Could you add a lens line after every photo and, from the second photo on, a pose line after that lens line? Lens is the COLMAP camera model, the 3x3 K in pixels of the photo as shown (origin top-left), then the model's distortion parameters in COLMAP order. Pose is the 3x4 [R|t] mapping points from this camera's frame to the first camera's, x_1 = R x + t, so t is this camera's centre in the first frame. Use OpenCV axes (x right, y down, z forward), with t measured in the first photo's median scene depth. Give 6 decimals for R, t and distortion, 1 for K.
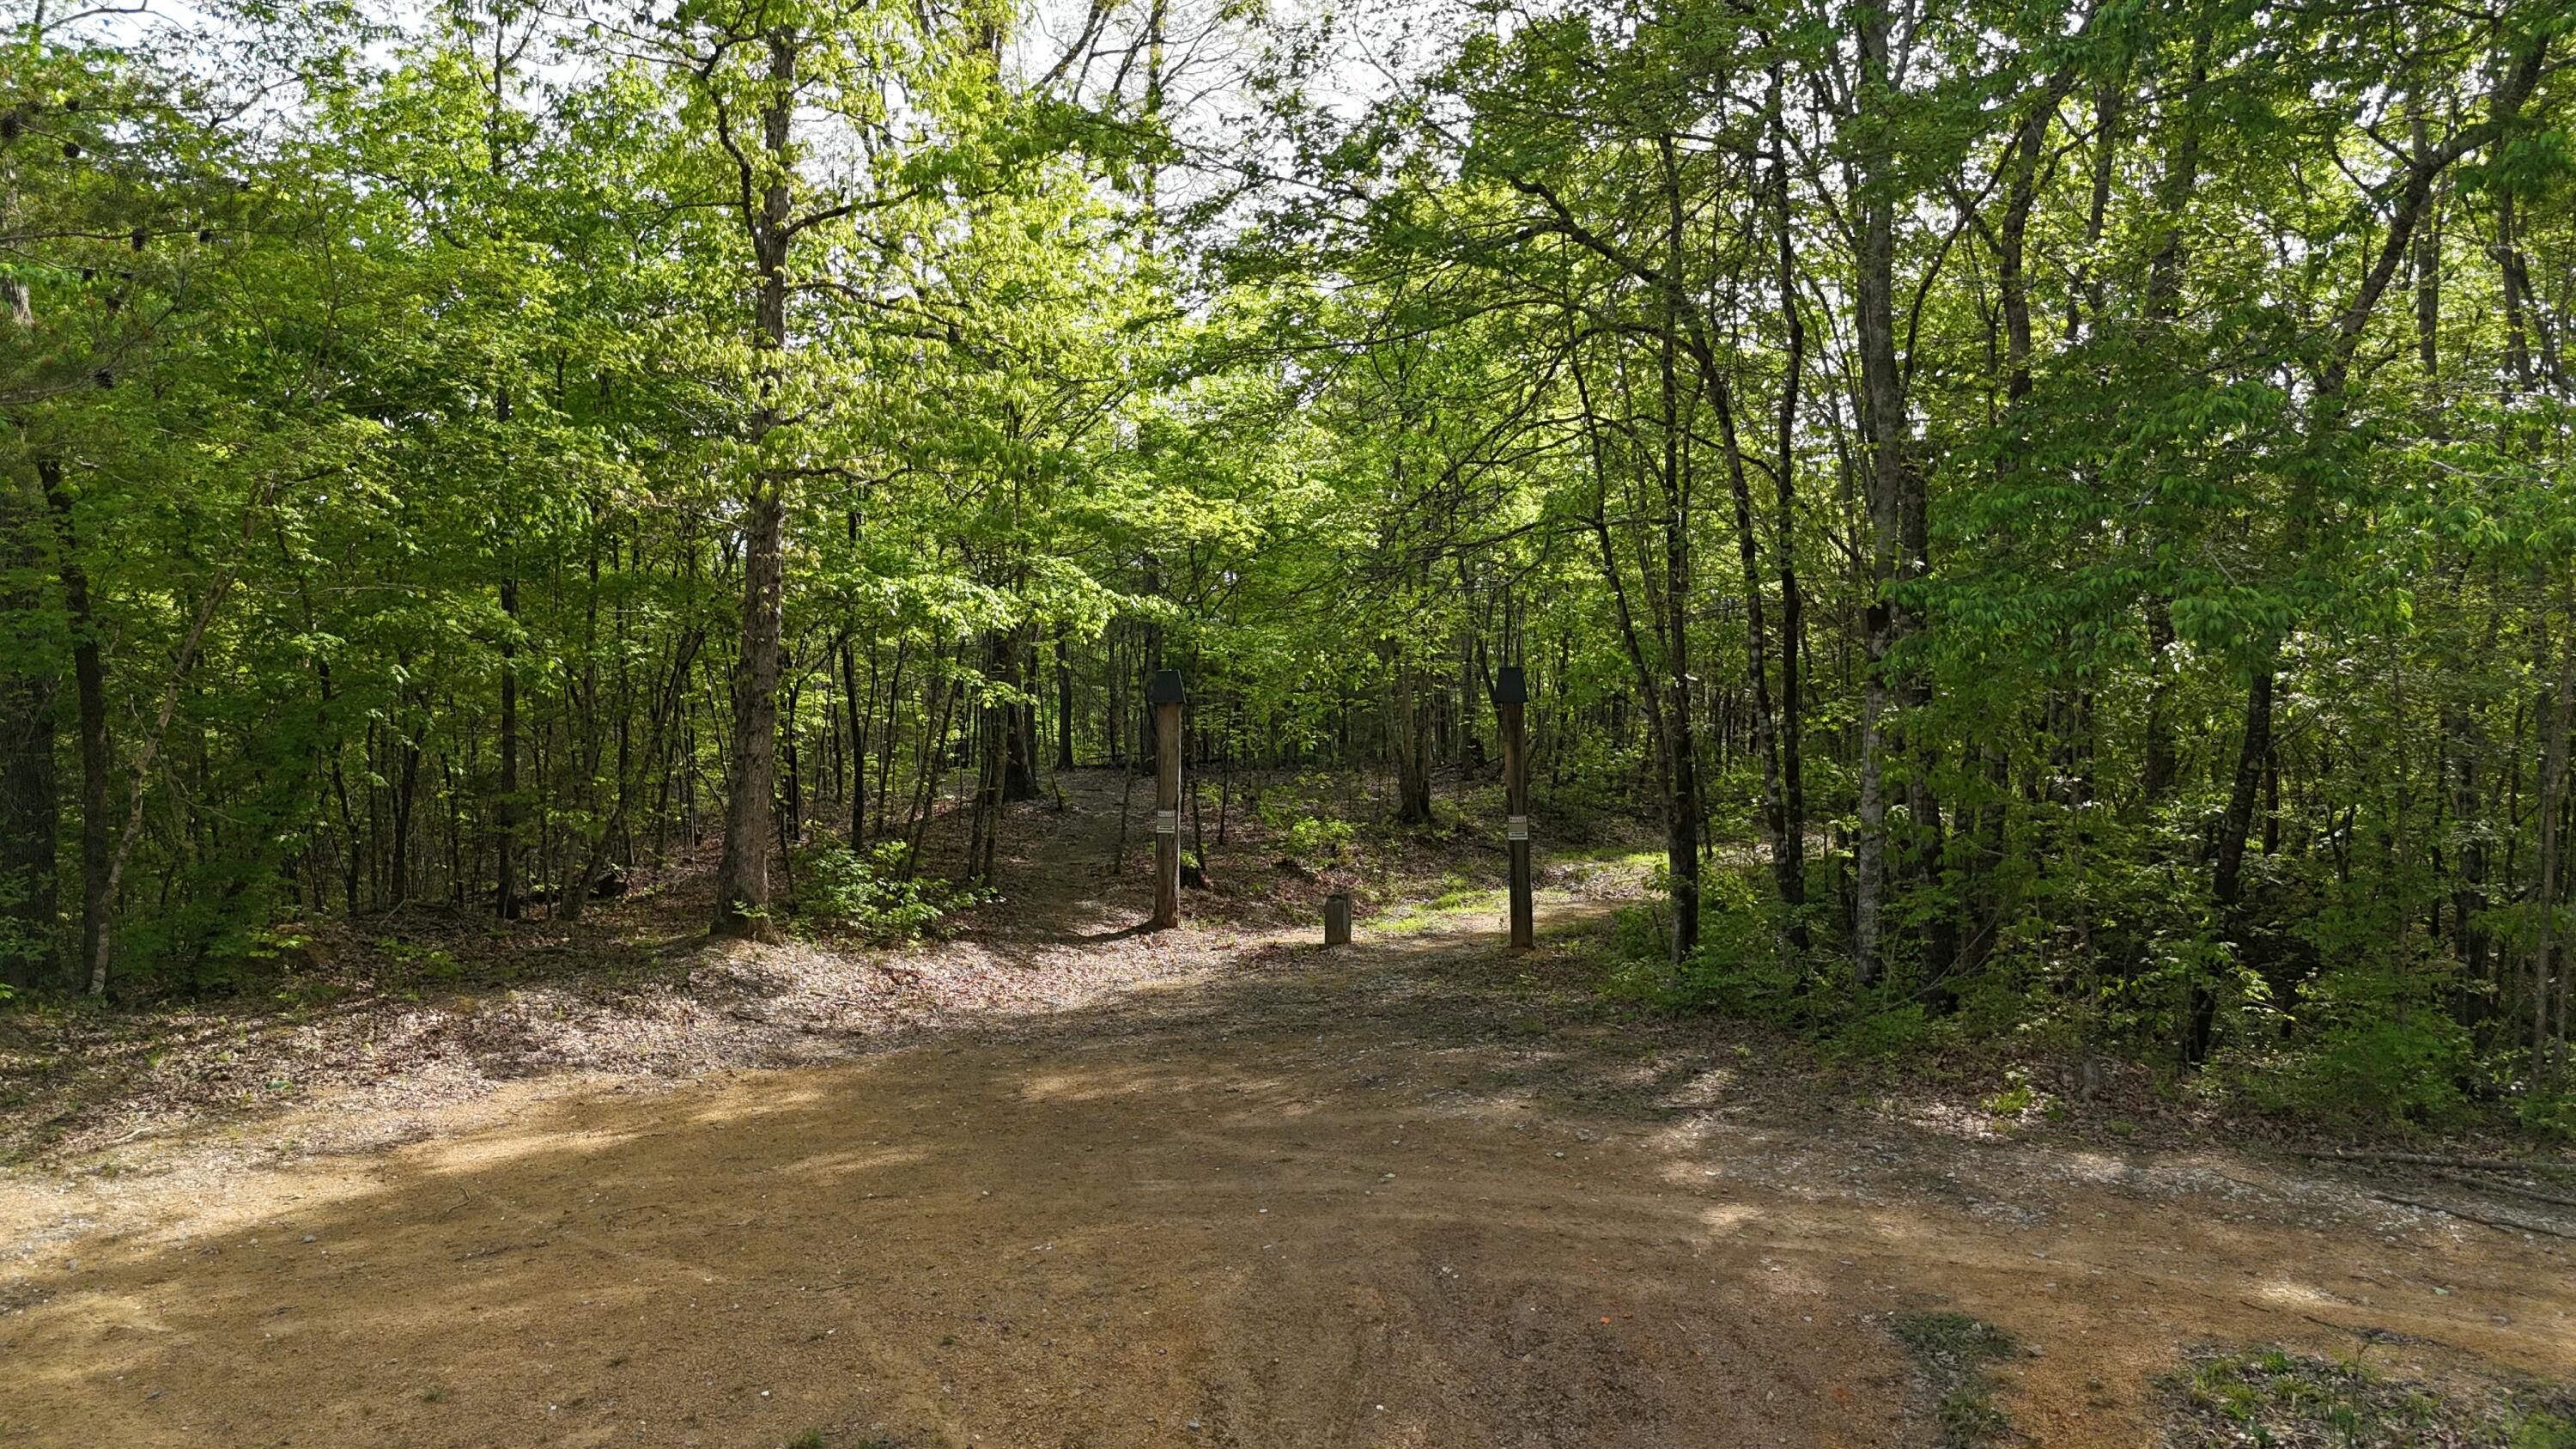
lens RADIAL K [[1926.8, 0, 1284.2], [0, 1926.8, 716.0], [0, 0, 1]] dist [0.058612, -0.044984]
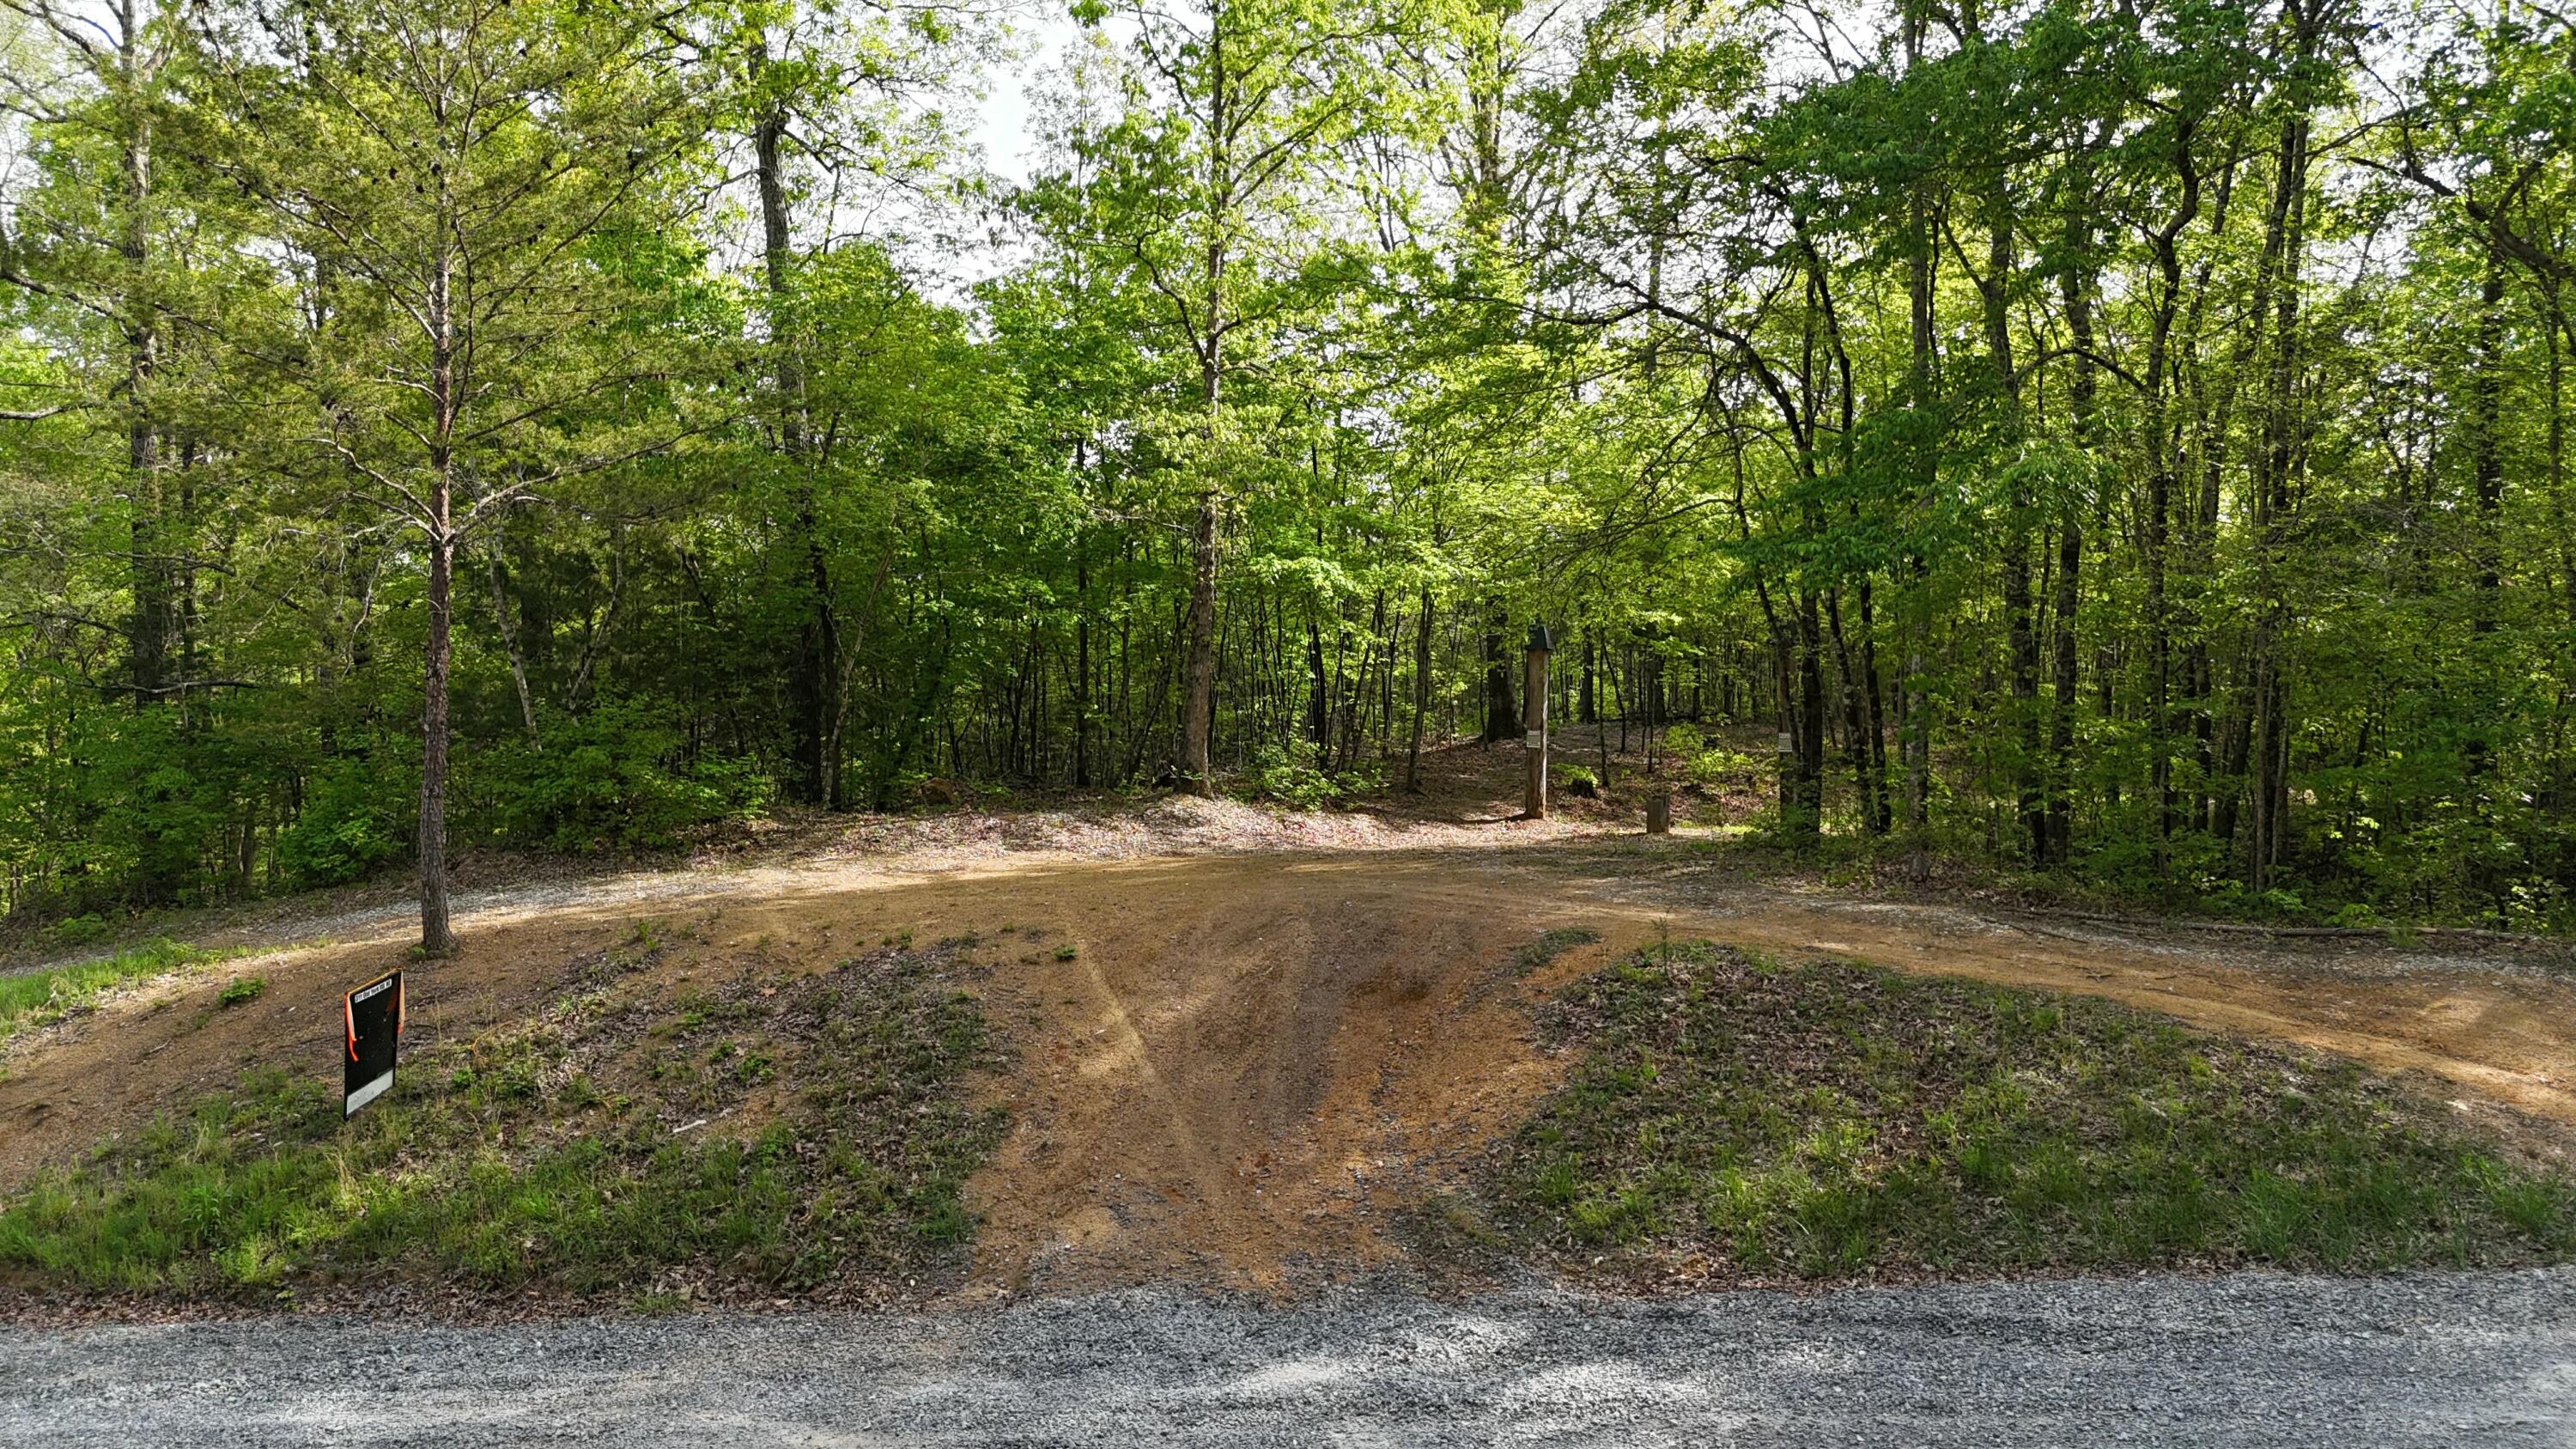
lens RADIAL K [[1926.8, 0, 1286.5], [0, 1926.8, 722.8], [0, 0, 1]] dist [0.058612, -0.044984]
pose [[0.930209, 0.007599, -0.366951, 0.272153], [-0.004492, 0.999946, 0.009320, 0.032592], [0.367002, -0.007021, 0.930194, -0.307795]]
